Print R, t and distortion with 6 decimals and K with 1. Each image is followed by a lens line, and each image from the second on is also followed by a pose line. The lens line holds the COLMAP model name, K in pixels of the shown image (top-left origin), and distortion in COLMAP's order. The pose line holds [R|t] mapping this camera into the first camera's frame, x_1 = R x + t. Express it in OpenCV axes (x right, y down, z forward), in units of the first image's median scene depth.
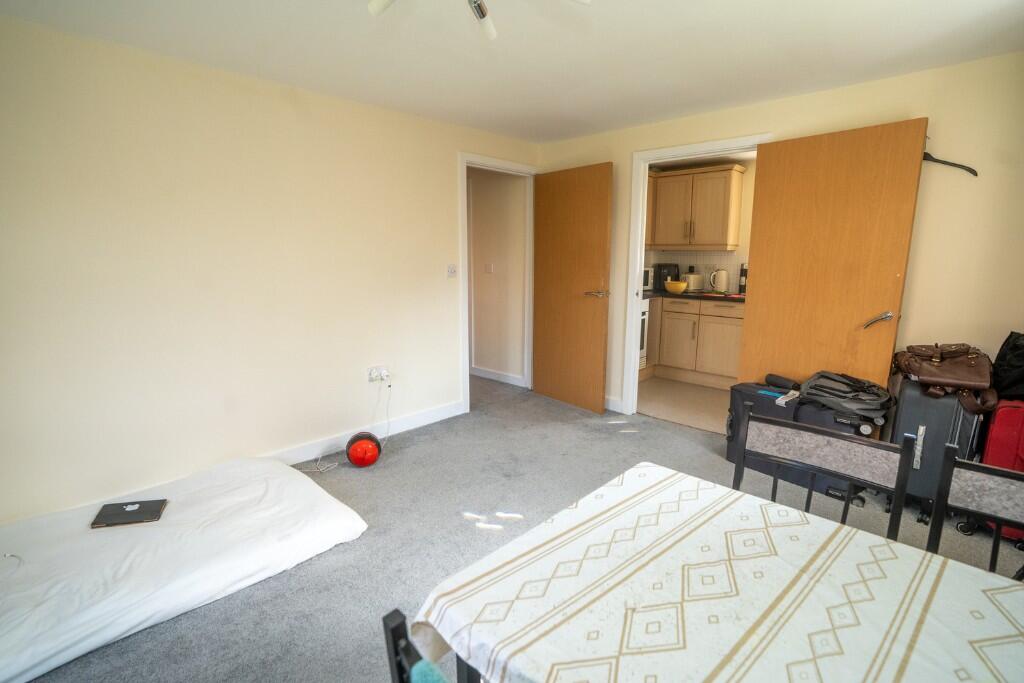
lens RADIAL K [[479.7, 0, 512.0], [0, 479.7, 341.5], [0, 0, 1]] dist [-0.070918, 0.029393]
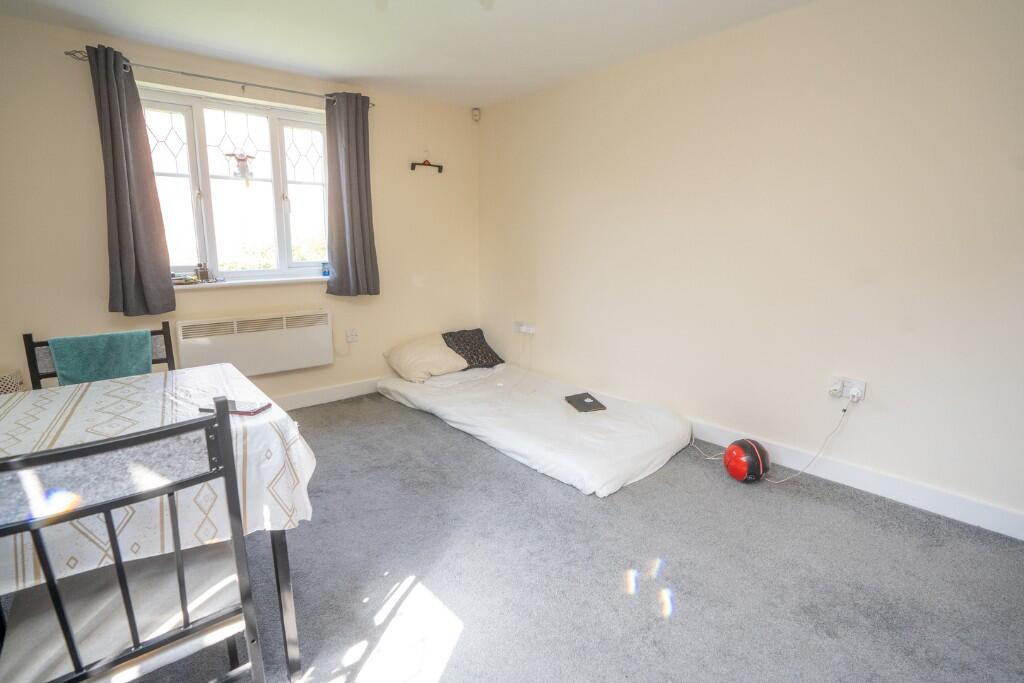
lens RADIAL K [[510.2, 0, 512.0], [0, 510.2, 341.5], [0, 0, 1]] dist [-0.068708, 0.018732]
pose [[-0.108742, 0.189443, -0.975852, 0.459036], [-0.174532, 0.962786, 0.206355, -0.061838], [0.978629, 0.192757, -0.071631, 0.580576]]
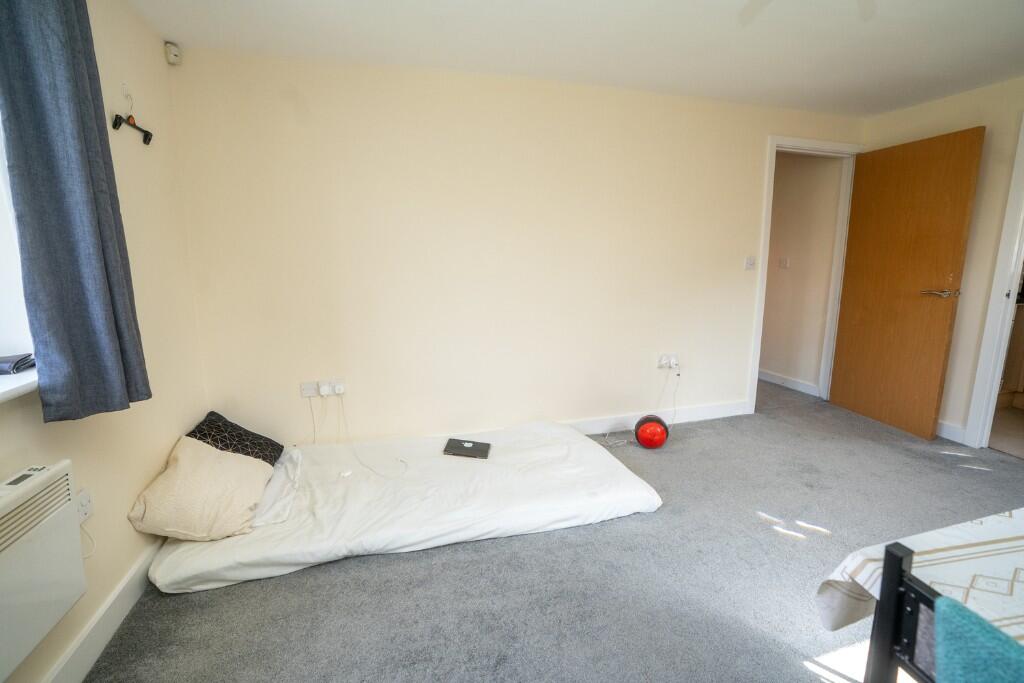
lens RADIAL K [[479.7, 0, 512.0], [0, 479.7, 341.5], [0, 0, 1]] dist [-0.070918, 0.029393]
pose [[0.870080, 0.086061, -0.485339, -0.082748], [-0.083309, 0.996150, 0.027288, 0.025879], [0.485819, 0.016690, 0.873900, -0.050799]]
